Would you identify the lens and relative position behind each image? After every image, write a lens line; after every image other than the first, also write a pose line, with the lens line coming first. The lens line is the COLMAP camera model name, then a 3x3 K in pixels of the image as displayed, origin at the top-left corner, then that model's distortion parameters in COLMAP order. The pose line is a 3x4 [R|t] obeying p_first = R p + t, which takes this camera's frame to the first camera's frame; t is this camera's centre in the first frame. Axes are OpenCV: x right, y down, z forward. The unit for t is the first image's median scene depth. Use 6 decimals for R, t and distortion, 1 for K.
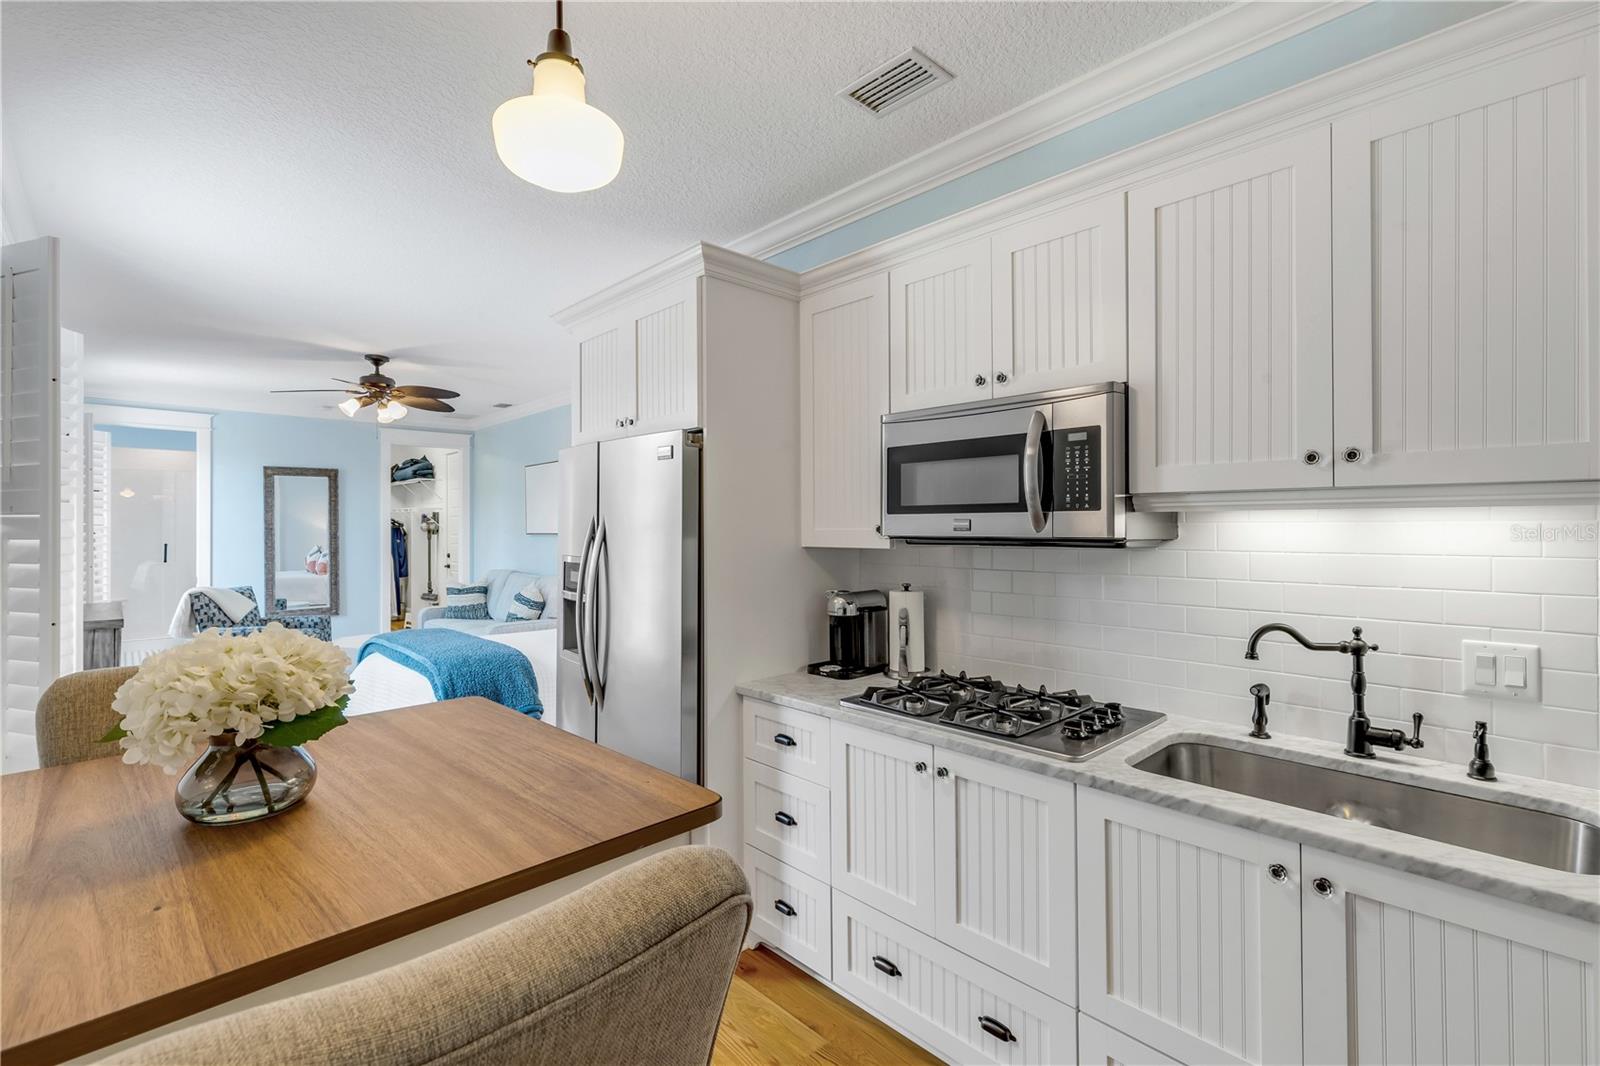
lens RADIAL K [[730.1, 0, 799.7], [0, 730.1, 527.7], [0, 0, 1]] dist [0.003396, 0.000433]
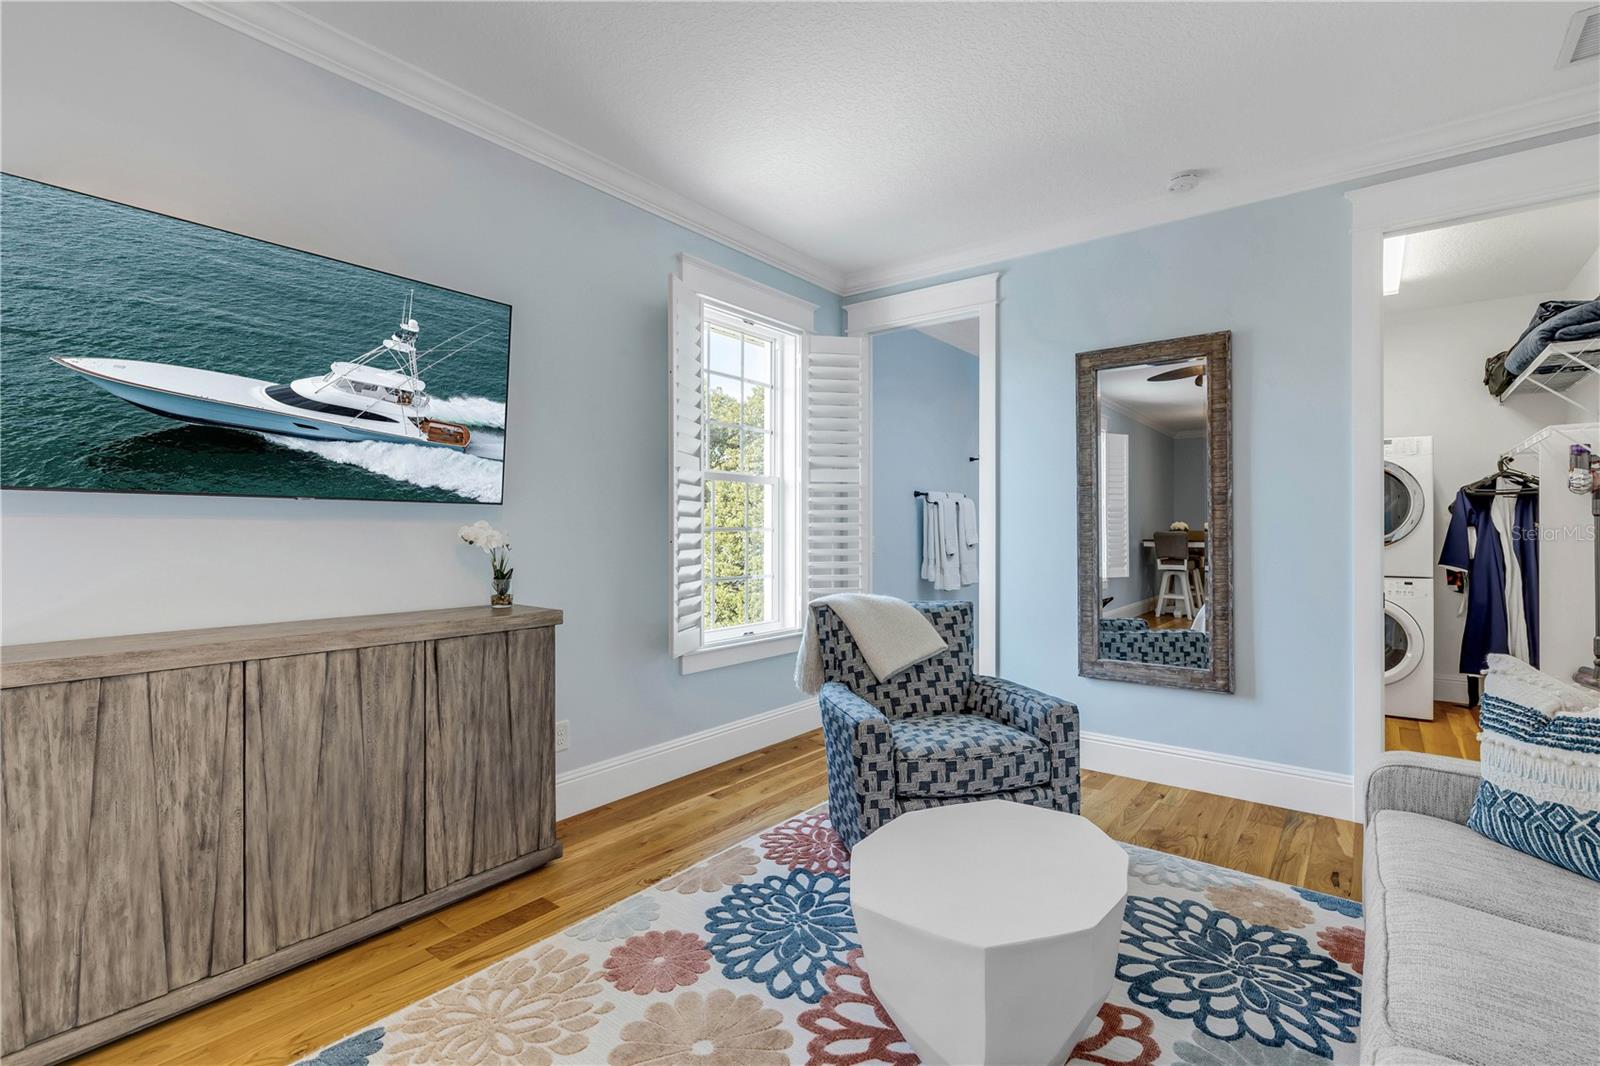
lens RADIAL K [[730.1, 0, 802.3], [0, 730.1, 525.7], [0, 0, 1]] dist [0.003396, 0.000433]
pose [[0.151544, 0.002836, -0.988446, -0.295052], [-0.004317, 0.999988, 0.002208, 0.029710], [0.988441, 0.003932, 0.151554, 0.775902]]
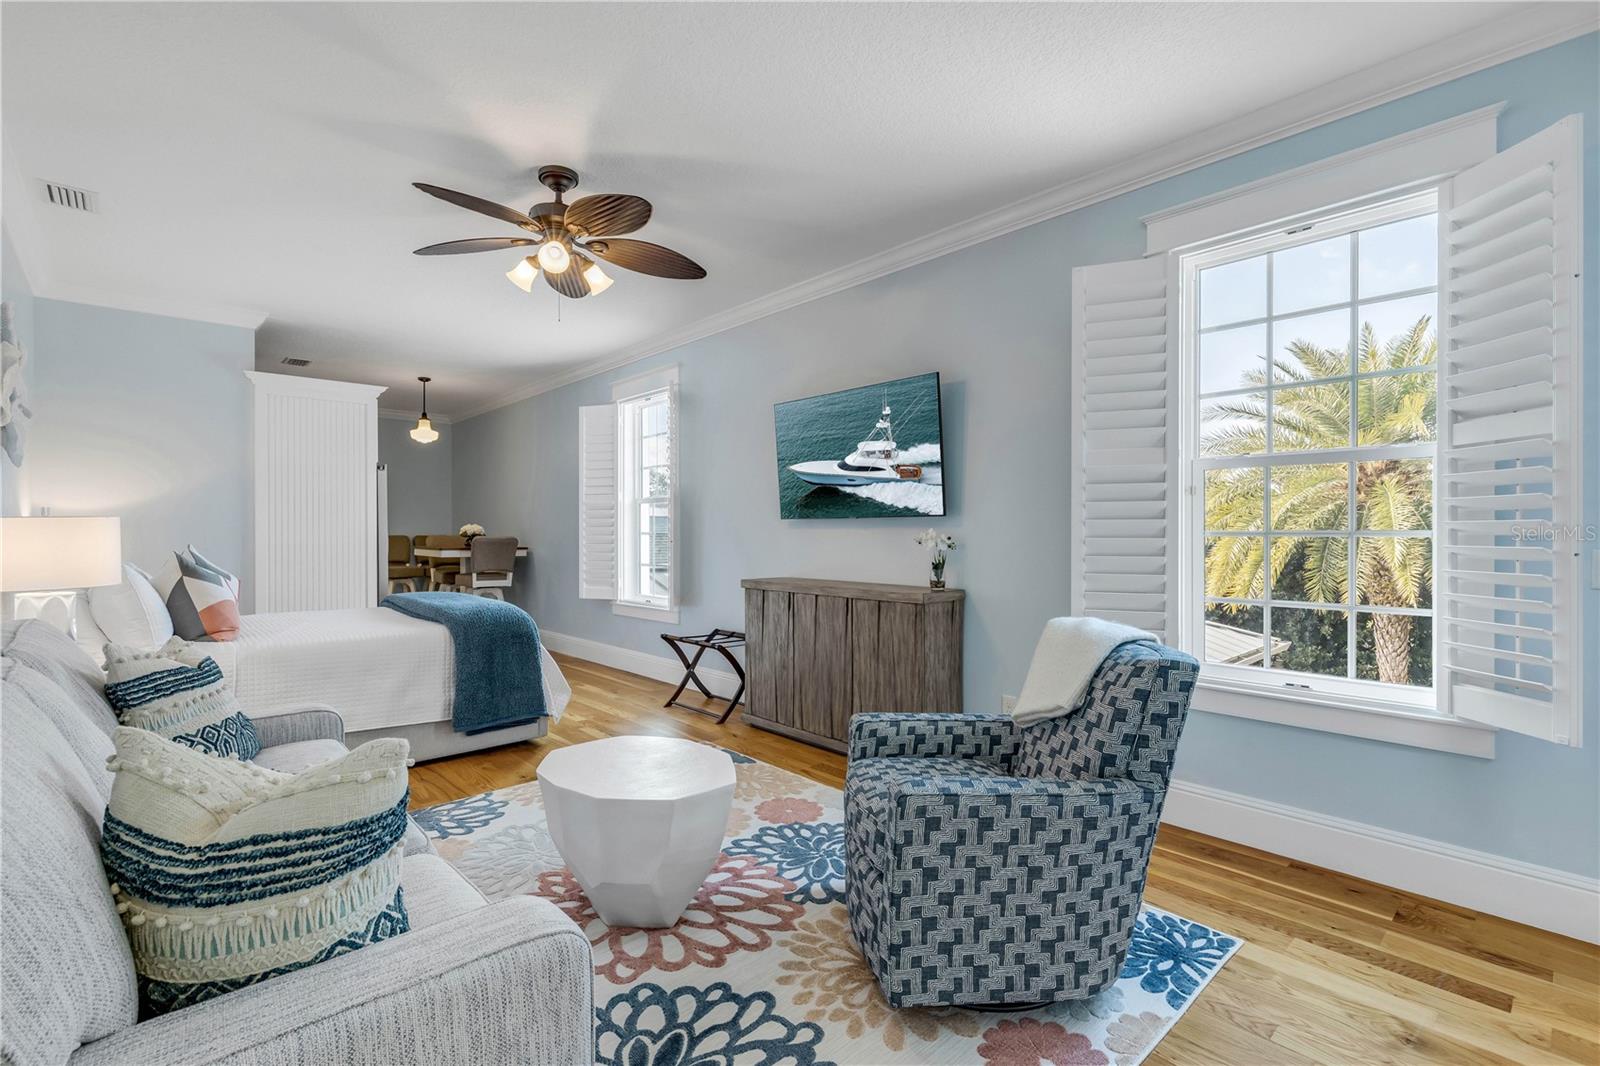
lens RADIAL K [[730.1, 0, 806.1], [0, 730.1, 535.3], [0, 0, 1]] dist [0.003396, 0.000433]
pose [[-0.999994, 0.002536, 0.002228, -0.587077], [0.002546, 0.999986, 0.004730, 0.031052], [-0.002216, 0.004736, -0.999986, 1.192252]]
